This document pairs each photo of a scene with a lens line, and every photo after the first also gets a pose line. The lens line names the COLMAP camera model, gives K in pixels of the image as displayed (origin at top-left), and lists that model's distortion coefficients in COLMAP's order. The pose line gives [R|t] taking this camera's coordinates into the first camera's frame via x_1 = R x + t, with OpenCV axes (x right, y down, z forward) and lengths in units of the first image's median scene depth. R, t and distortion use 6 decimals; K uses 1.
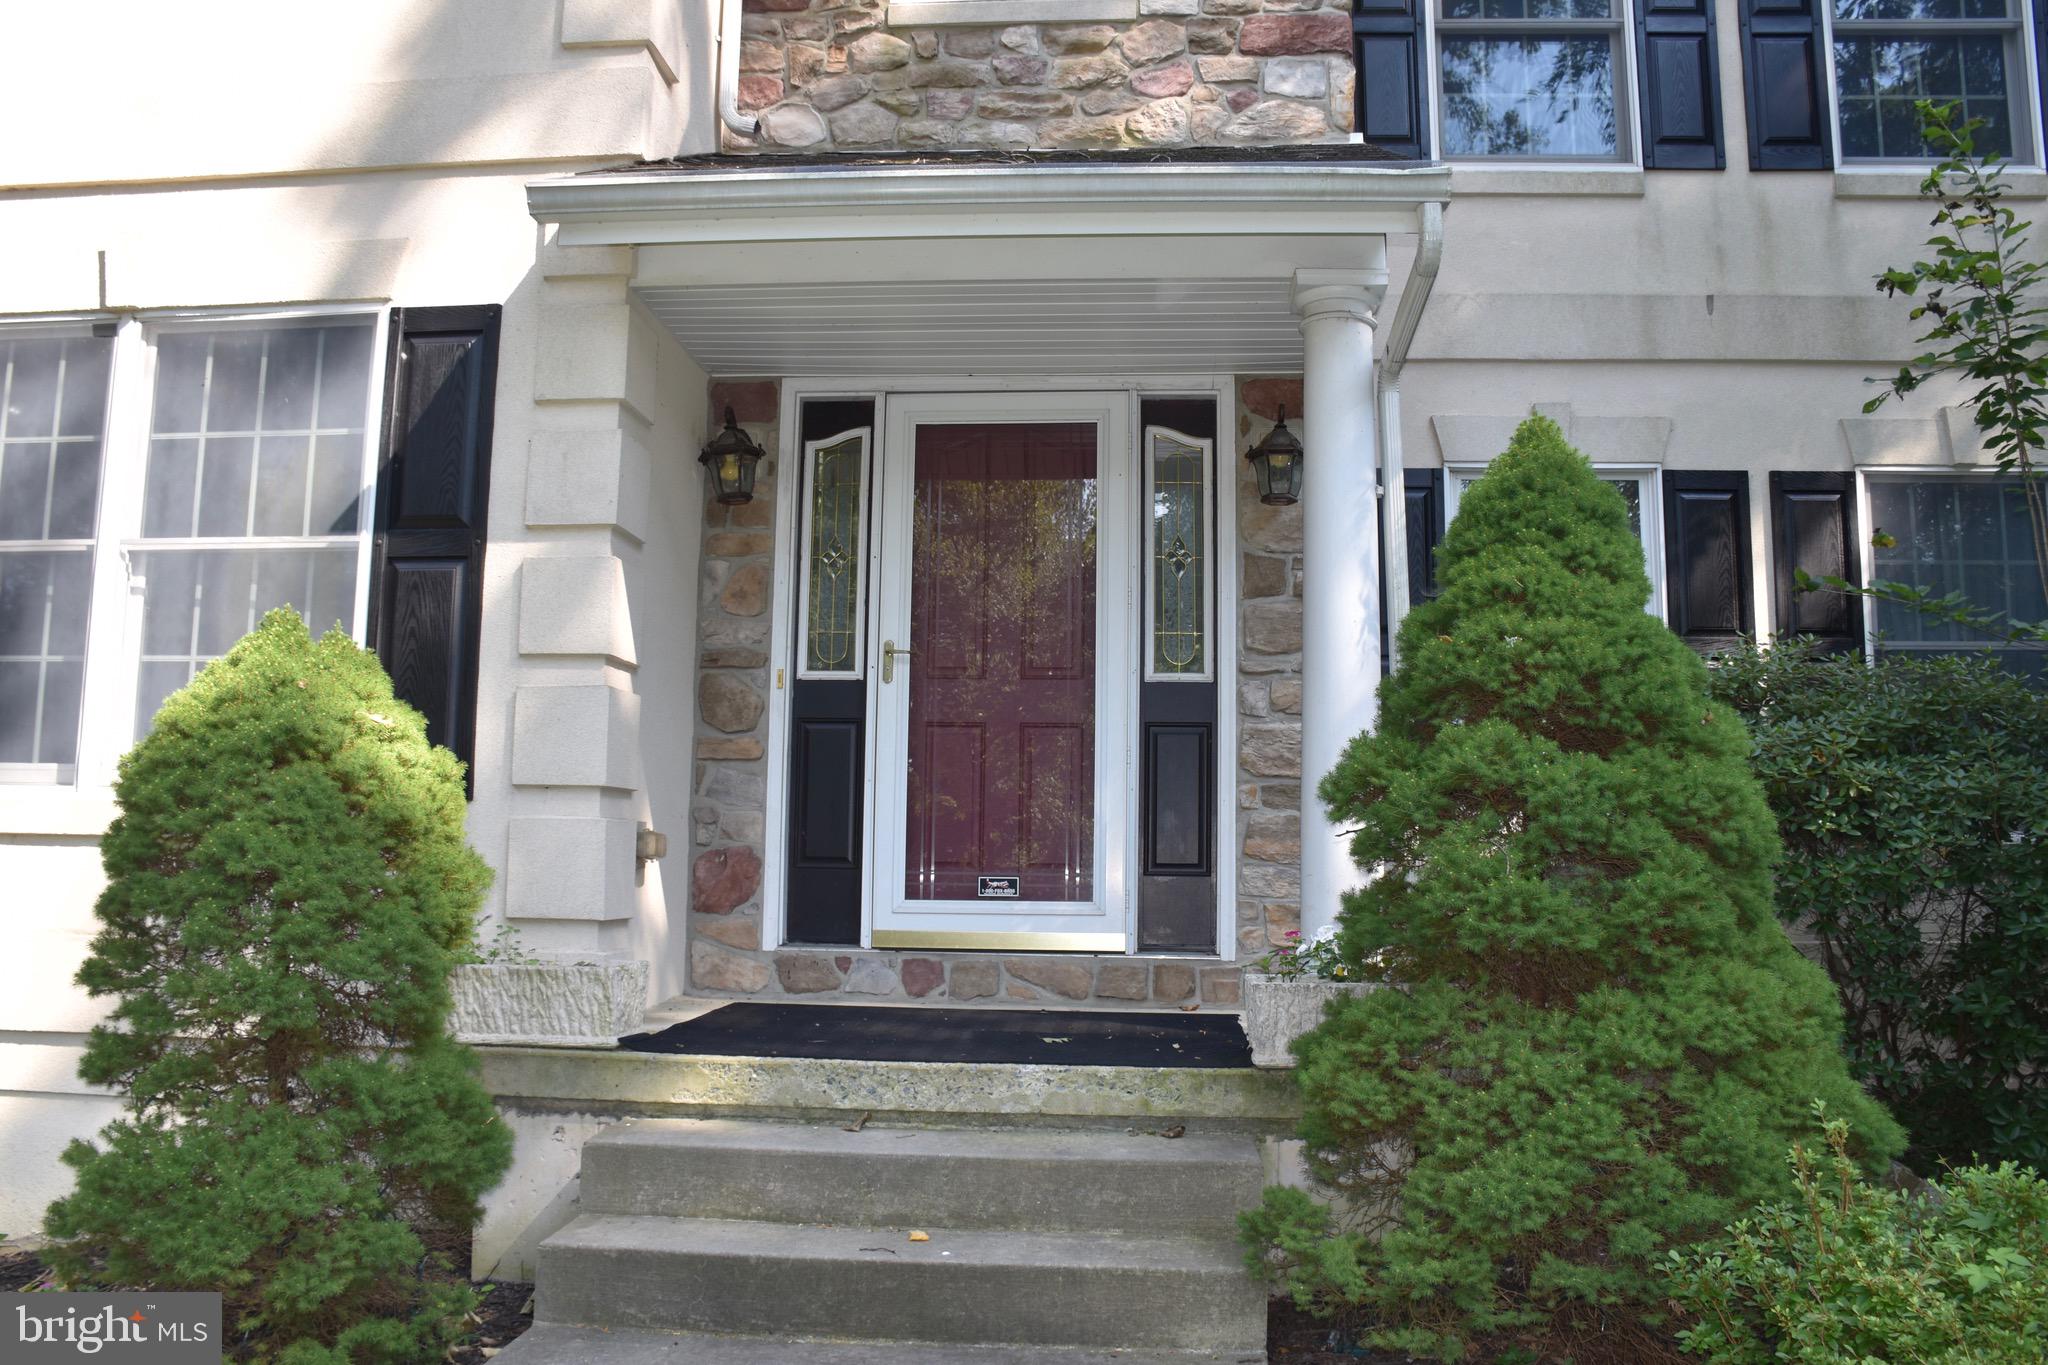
lens RADIAL K [[1605.1, 0, 1031.4], [0, 1605.1, 662.7], [0, 0, 1]] dist [-0.143895, 0.092152]
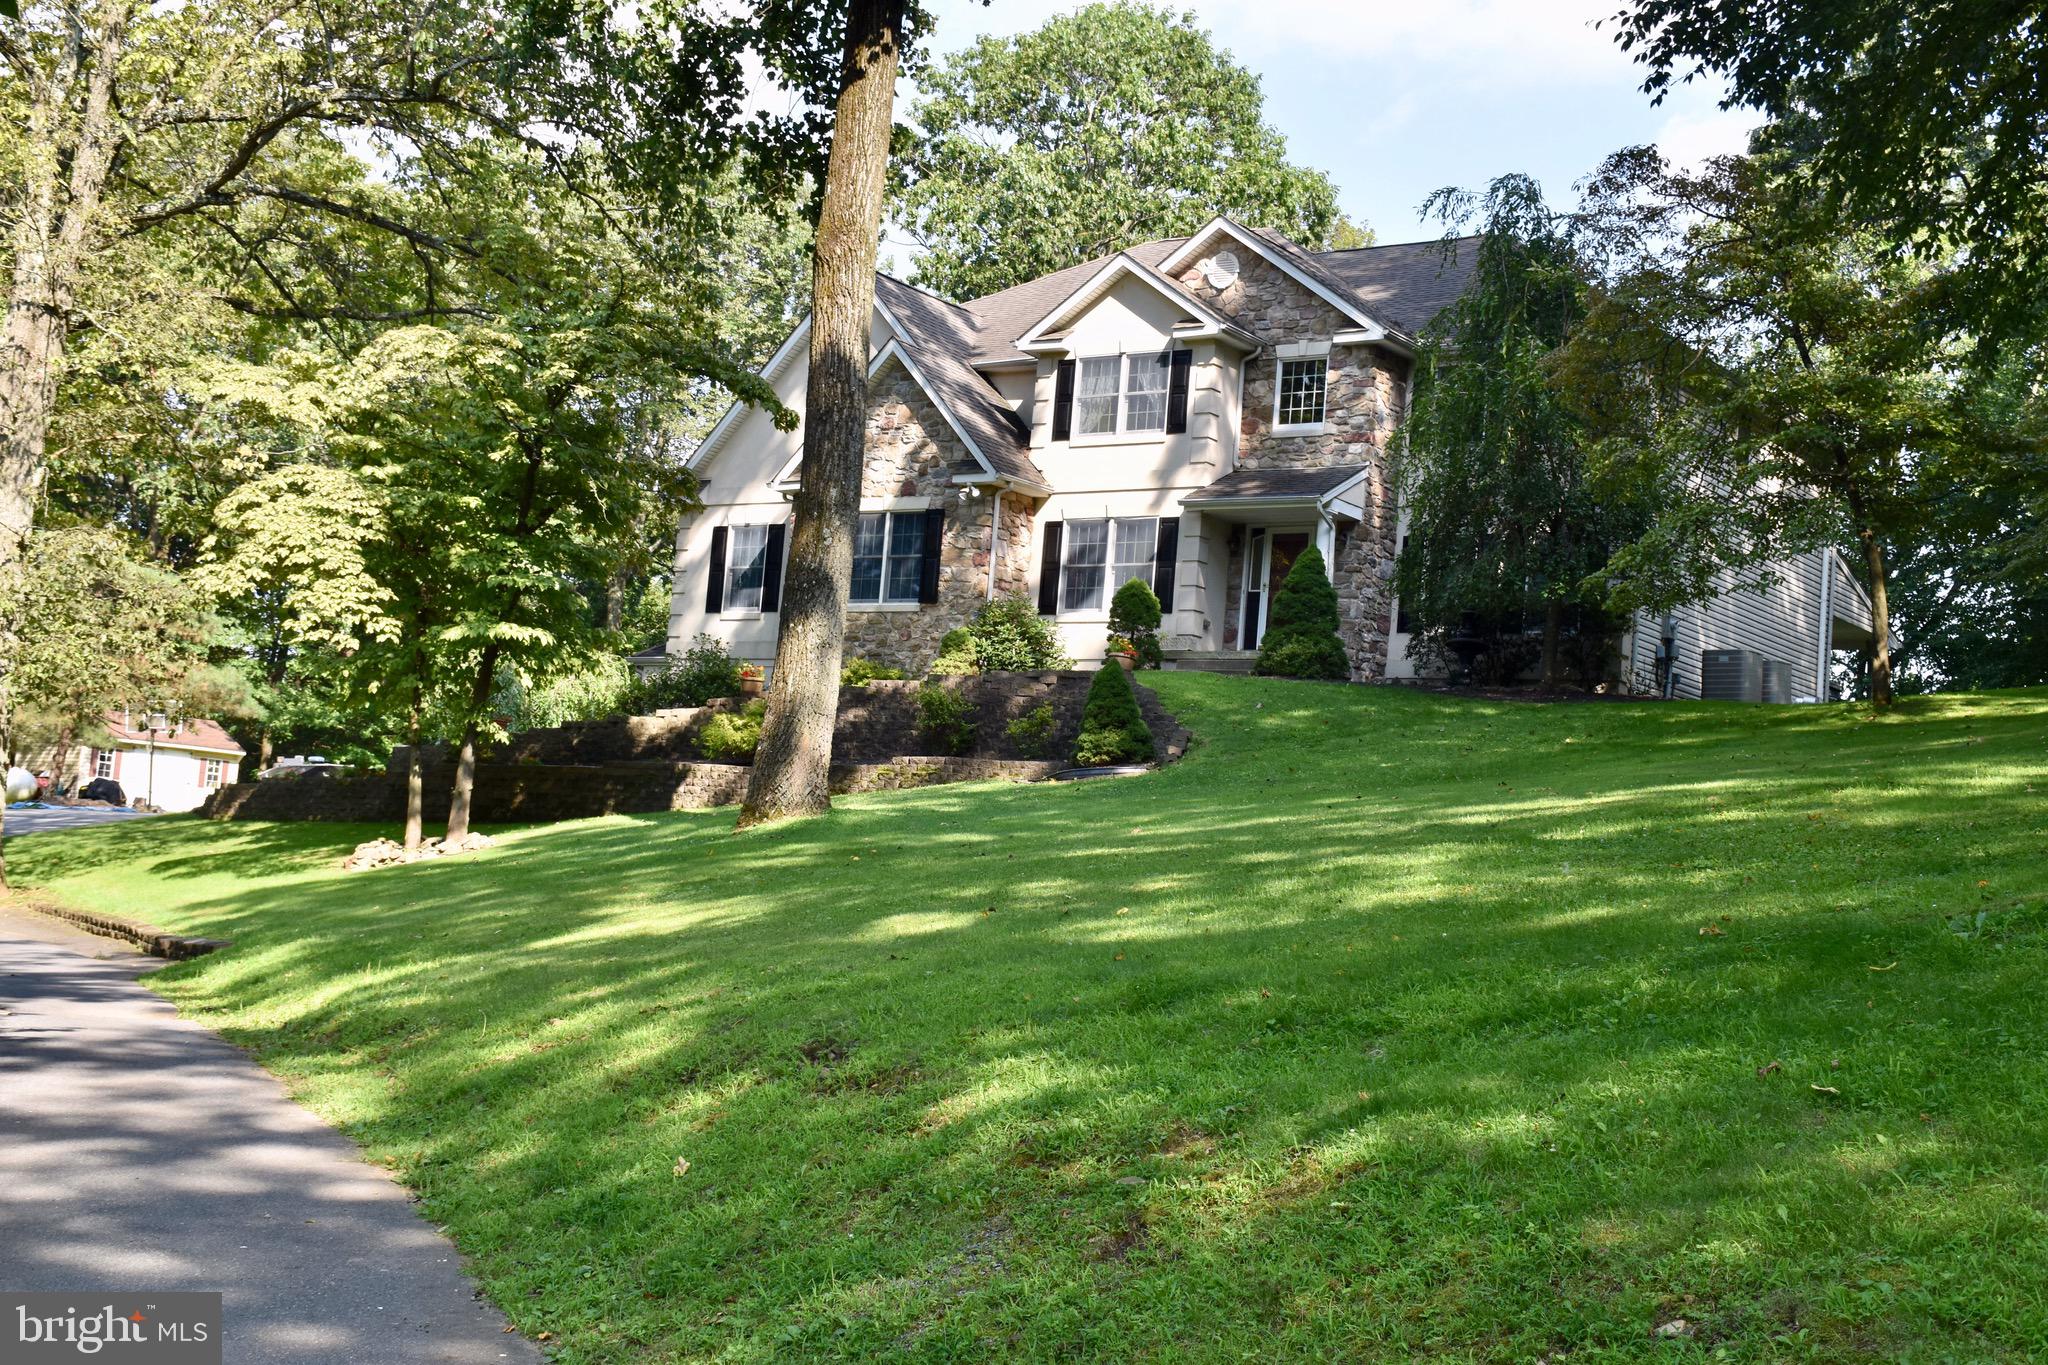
lens RADIAL K [[2702.7, 0, 1024.0], [0, 2702.7, 682.5], [0, 0, 1]] dist [0.216099, 0.000802]
pose [[0.854603, 0.006081, -0.519247, 3.272342], [-0.006872, 0.999976, 0.000400, 0.266942], [0.519237, 0.003227, 0.854624, -5.831241]]
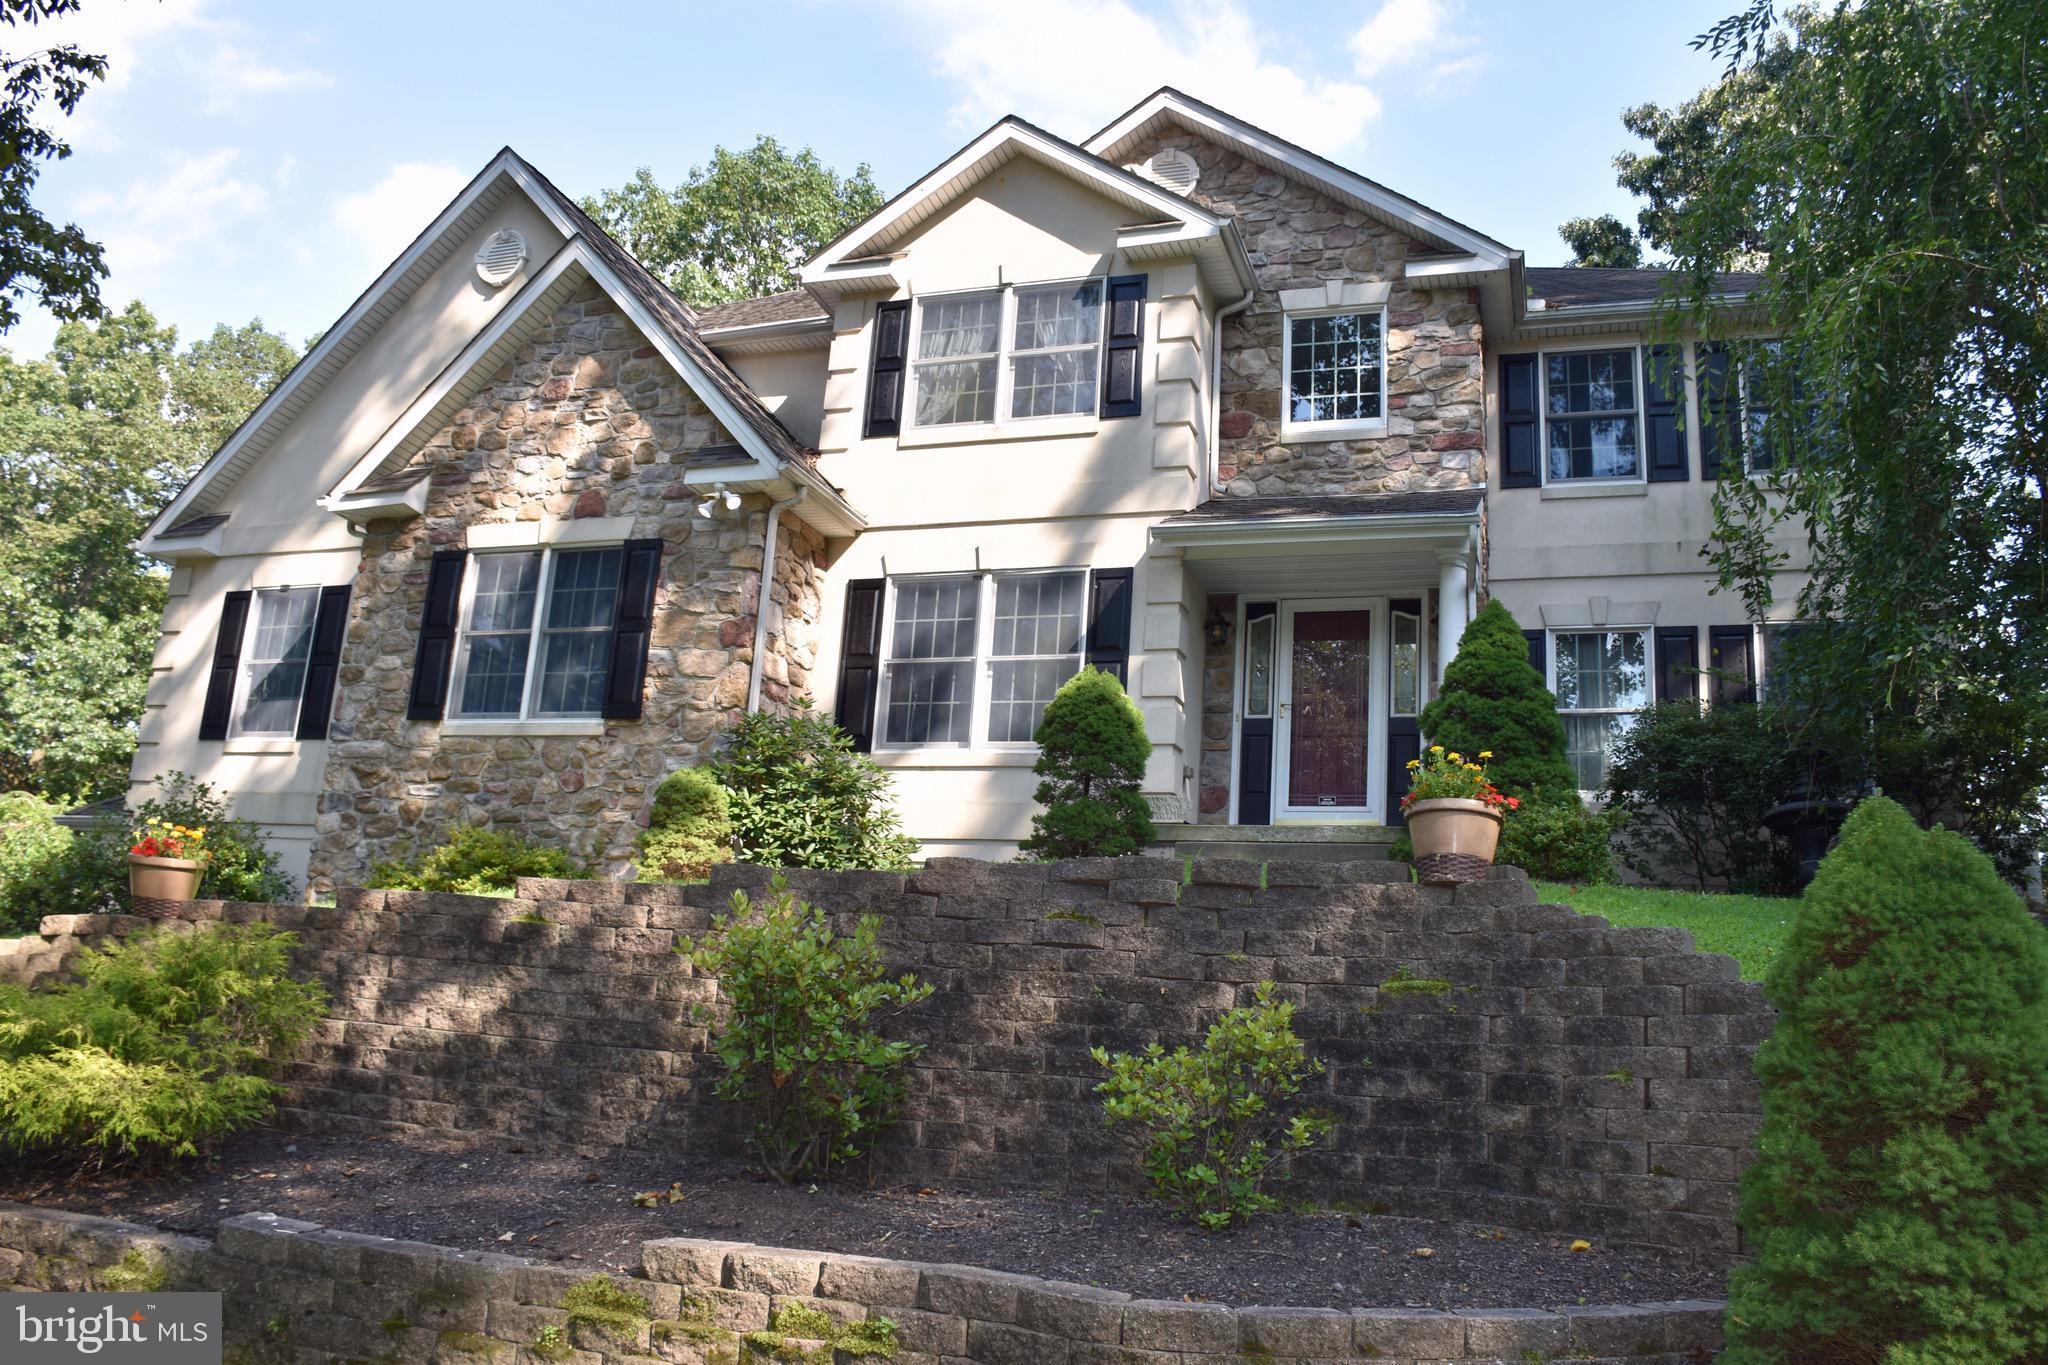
lens RADIAL K [[1605.1, 0, 1031.4], [0, 1605.1, 662.7], [0, 0, 1]] dist [-0.143895, 0.092152]
pose [[0.966770, -0.013037, -0.255316, 0.159178], [-0.021867, 0.990822, -0.133393, 0.255923], [0.254711, 0.134544, 0.957612, -1.392357]]
